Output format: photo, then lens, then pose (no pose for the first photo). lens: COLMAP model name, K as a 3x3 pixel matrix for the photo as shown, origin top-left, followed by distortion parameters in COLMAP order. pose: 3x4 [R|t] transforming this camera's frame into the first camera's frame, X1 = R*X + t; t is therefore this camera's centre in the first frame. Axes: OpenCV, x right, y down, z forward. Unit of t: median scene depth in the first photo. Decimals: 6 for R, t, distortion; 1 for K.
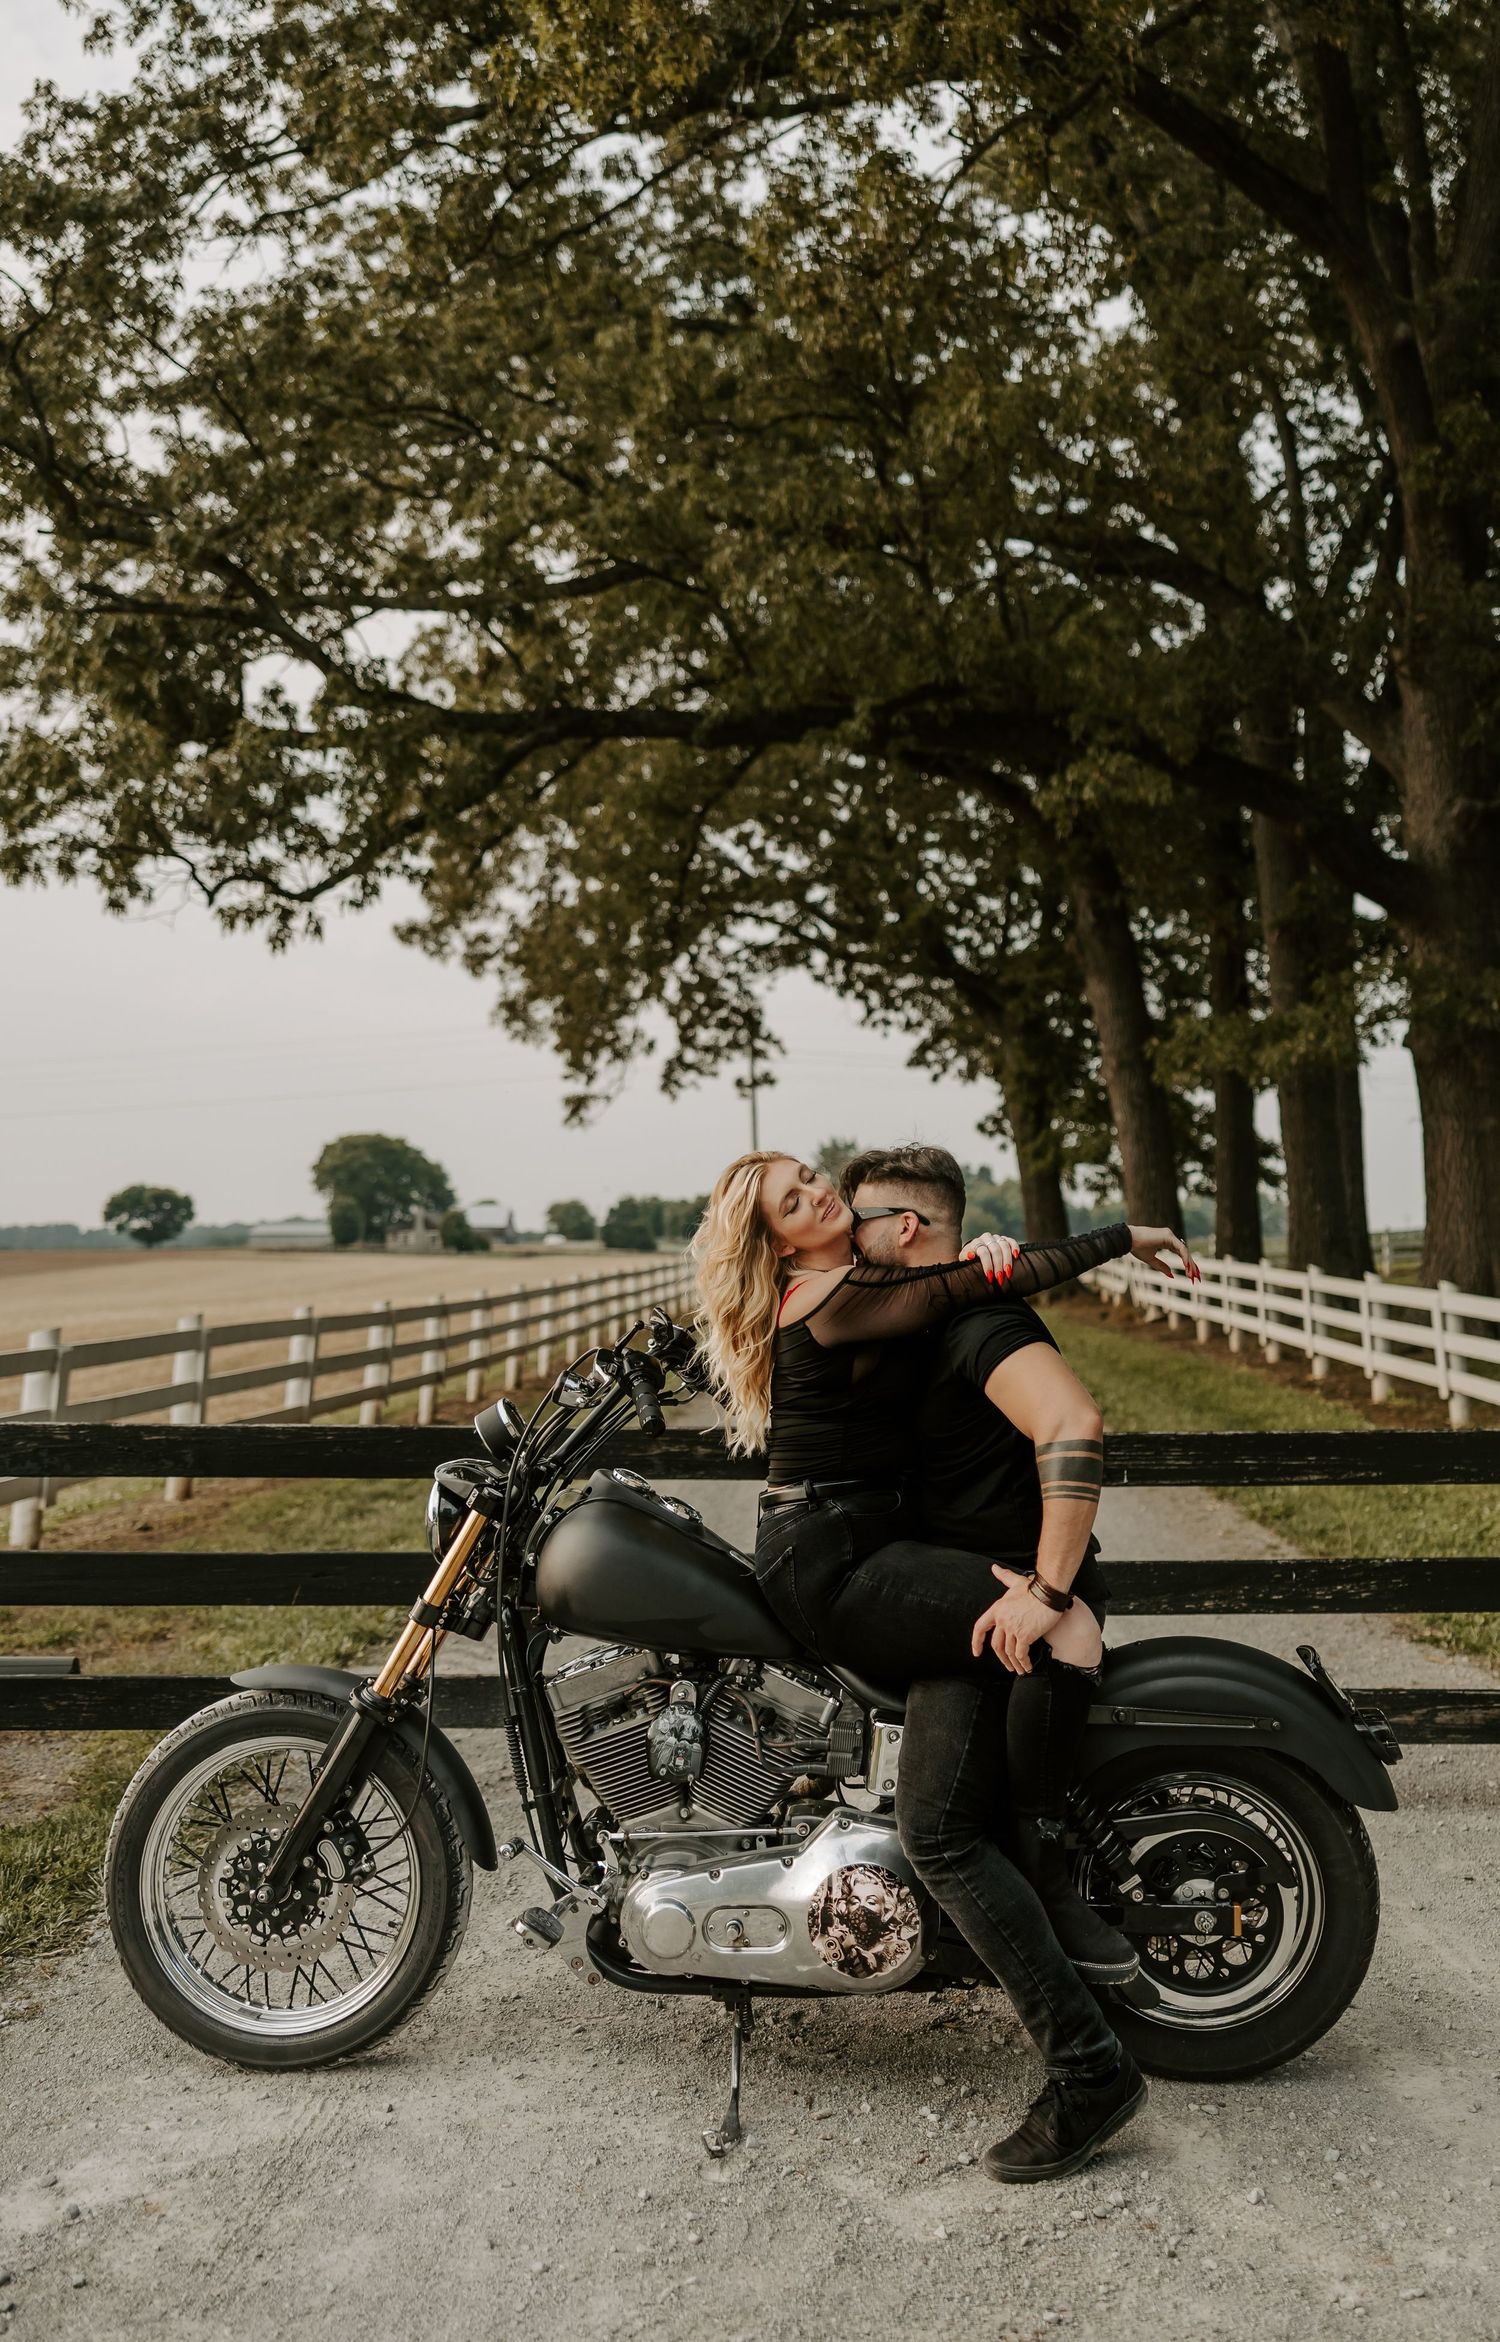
lens RADIAL K [[2010.5, 0, 849.1], [0, 2010.5, 1129.5], [0, 0, 1]] dist [0.011044, -0.007537]
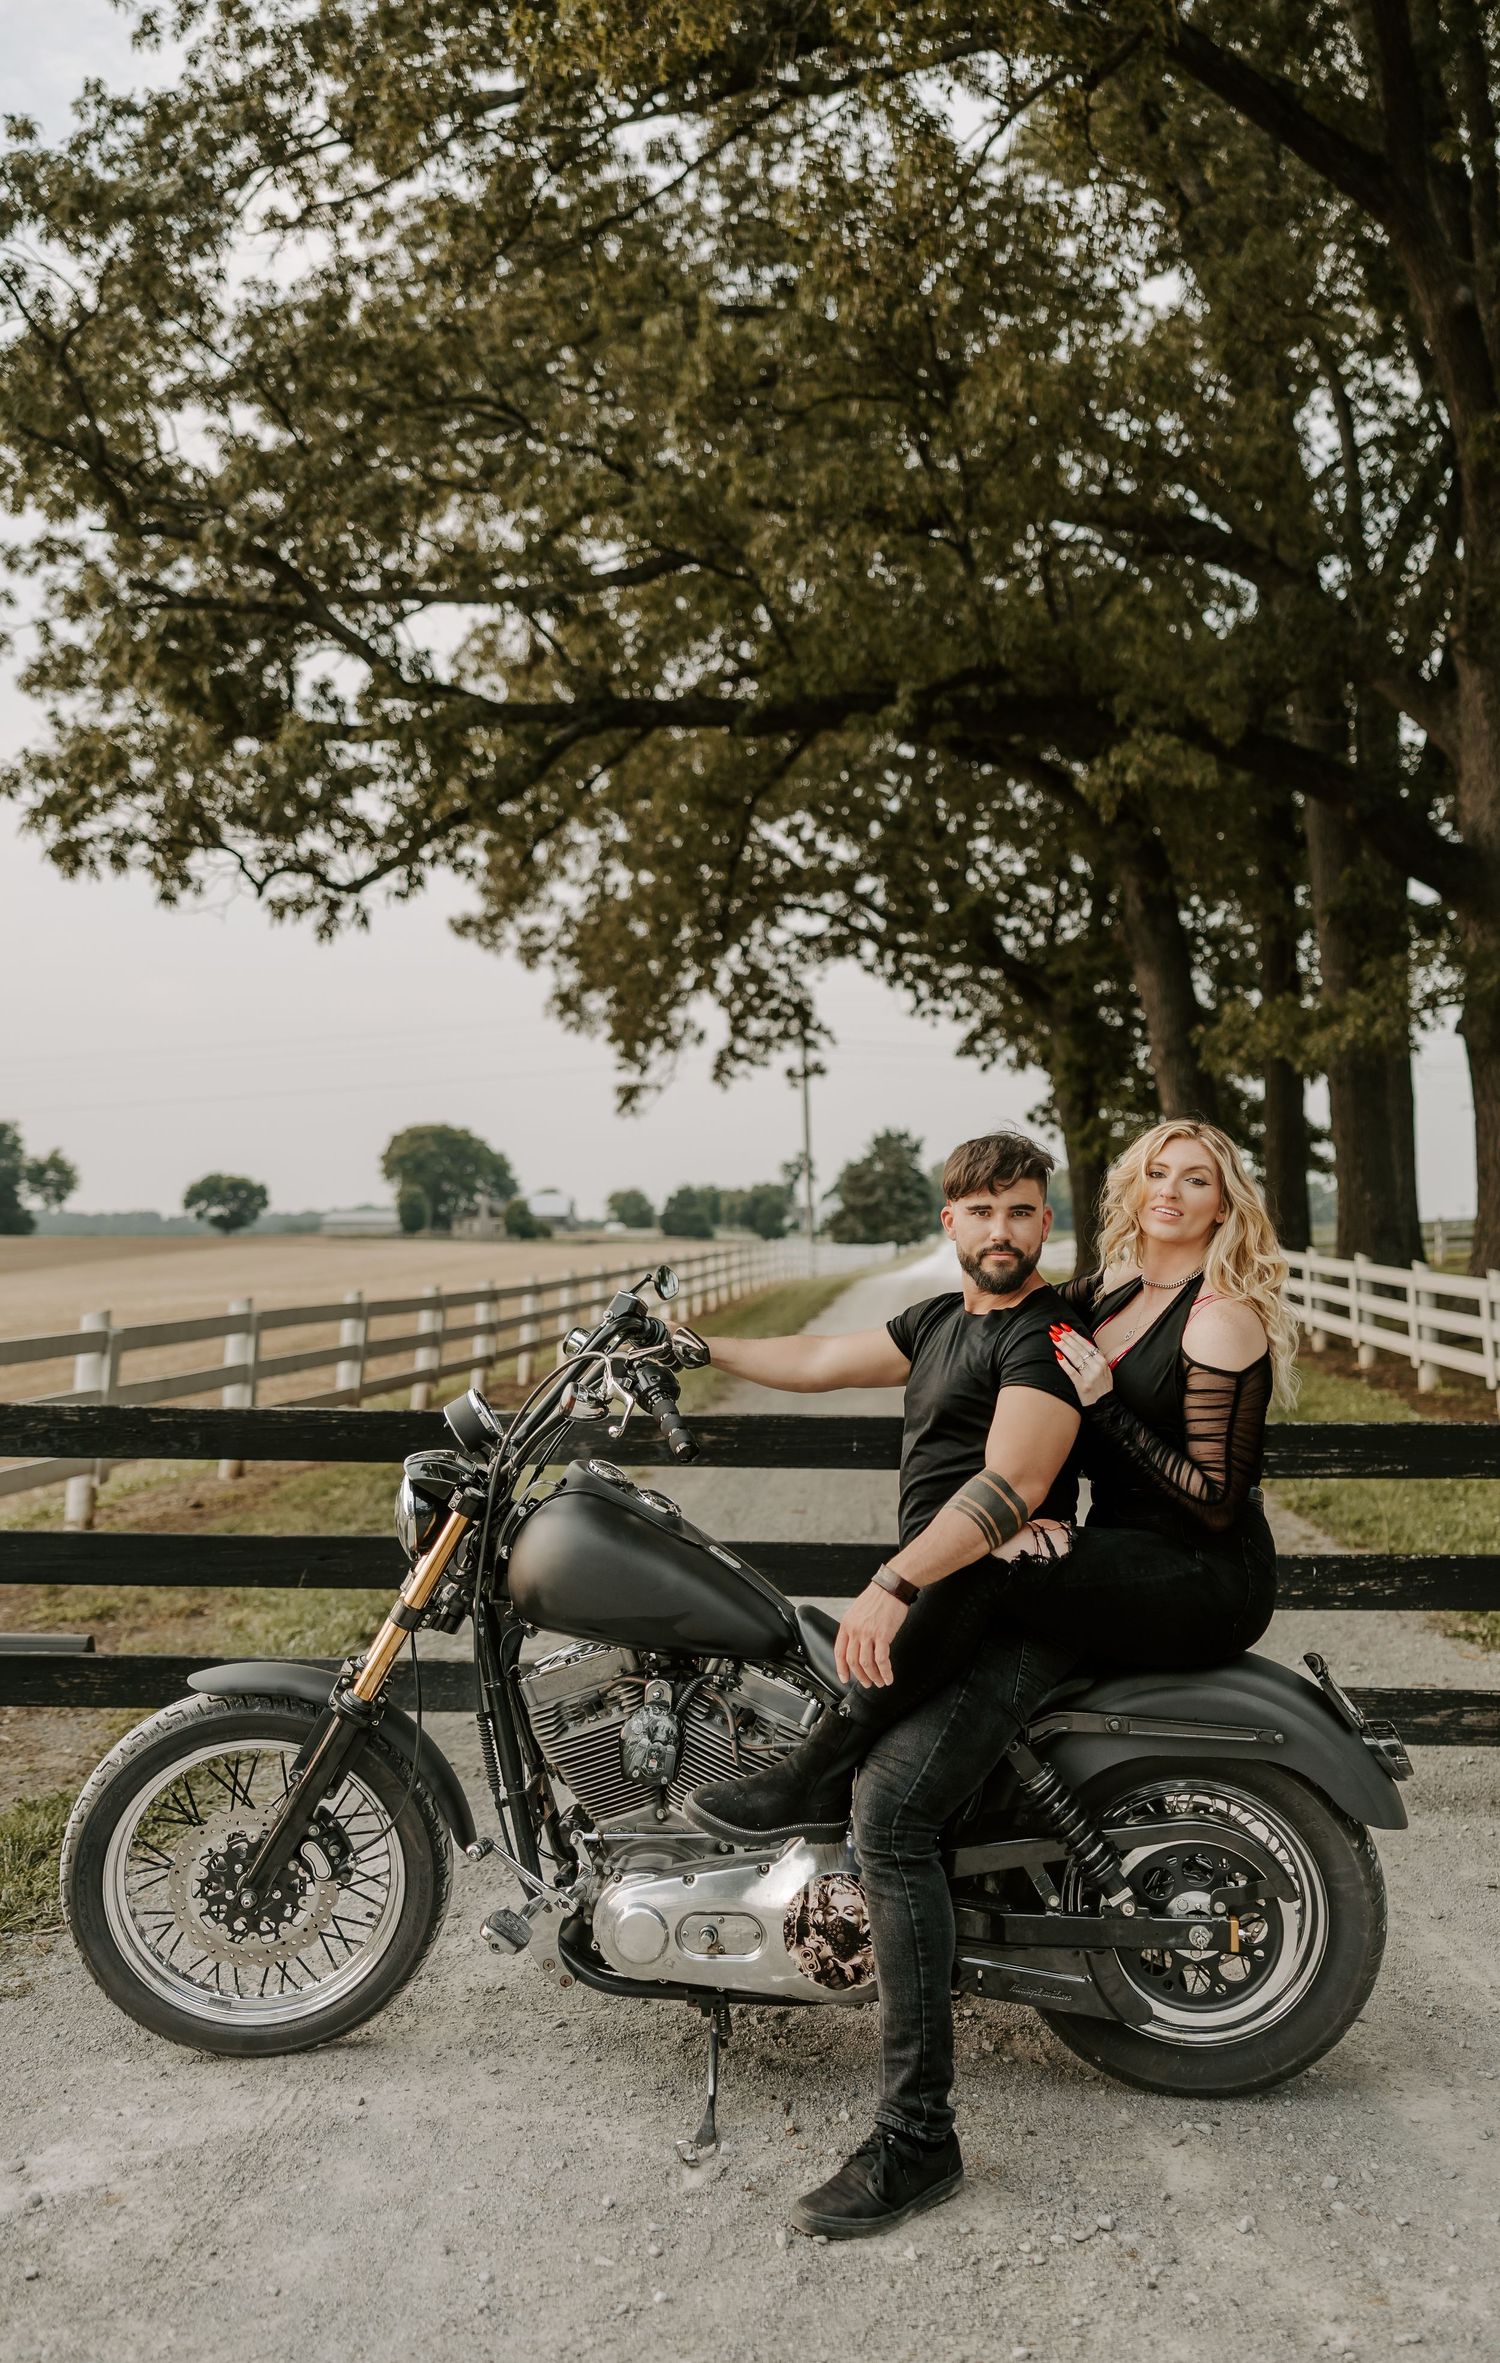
lens RADIAL K [[1970.5, 0, 788.4], [0, 1970.5, 1194.0], [0, 0, 1]] dist [0.006984, -0.002949]
pose [[0.998212, 0.000688, -0.059770, 0.004950], [0.001548, 0.999301, 0.037351, 0.000863], [0.059754, -0.037377, 0.997513, 0.009614]]
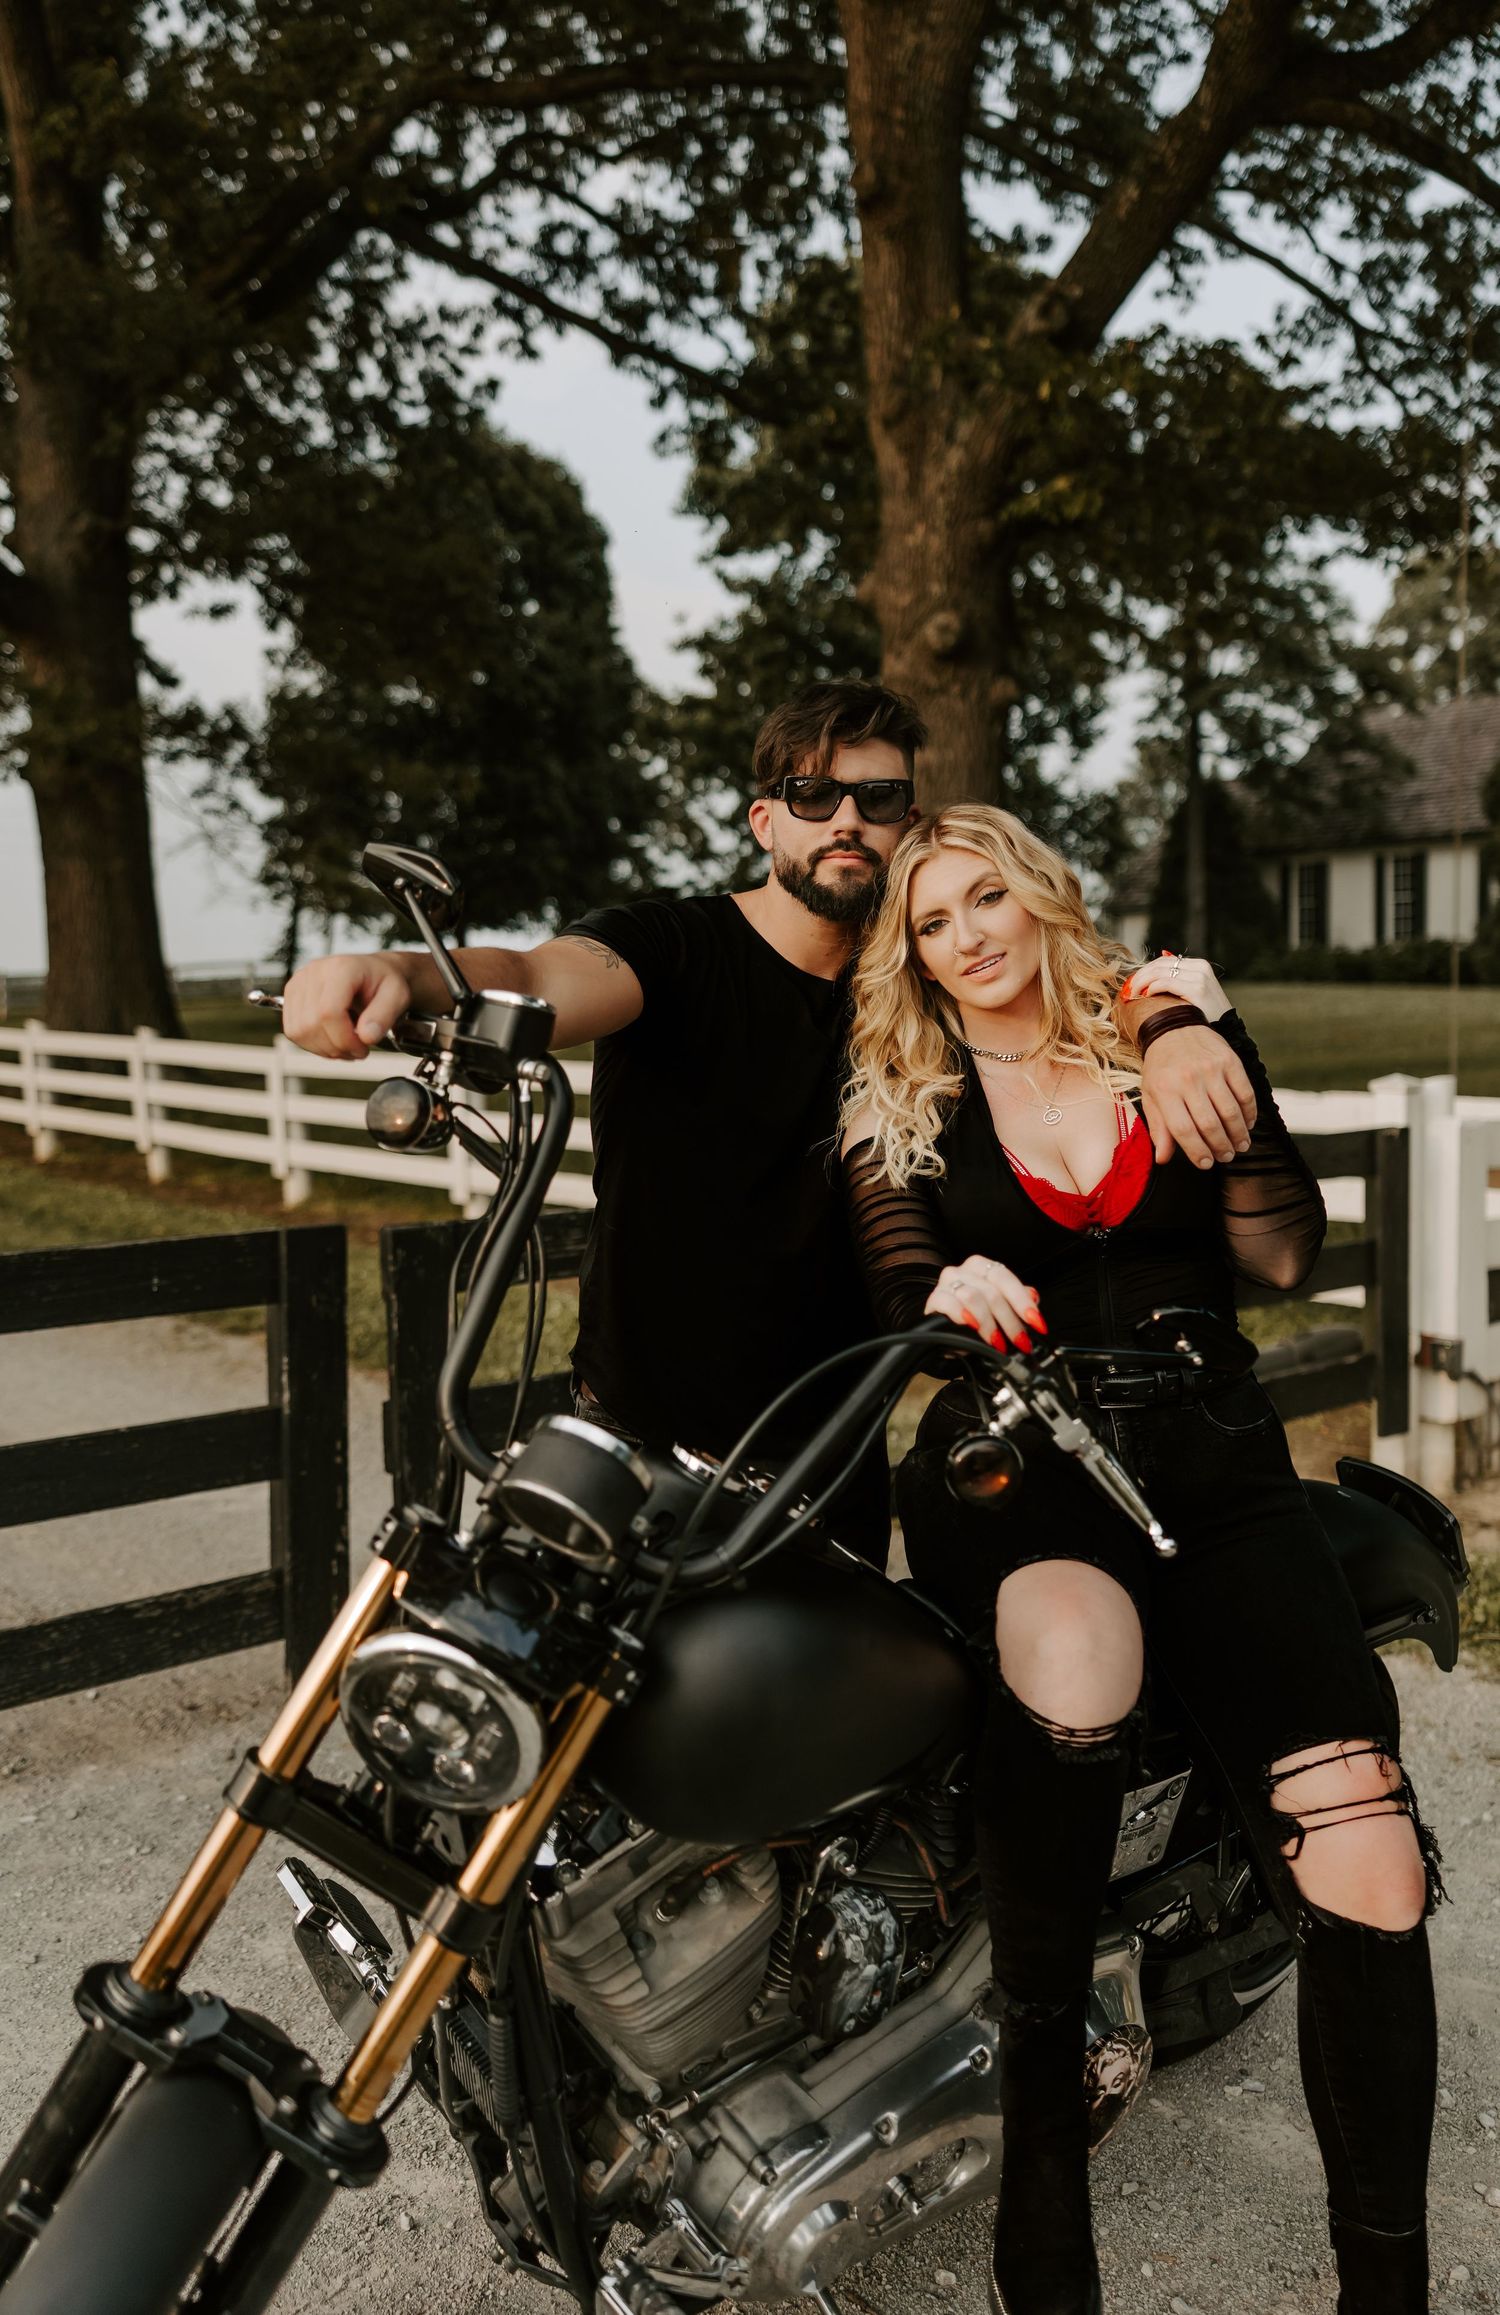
lens RADIAL K [[1929.5, 0, 687.6], [0, 1929.5, 1133.0], [0, 0, 1]] dist [-0.007277, 0.006659]
pose [[0.760611, -0.051317, 0.647177, -0.058727], [-0.031755, 0.992737, 0.116038, 0.006275], [-0.648431, -0.108811, 0.753457, 0.084691]]
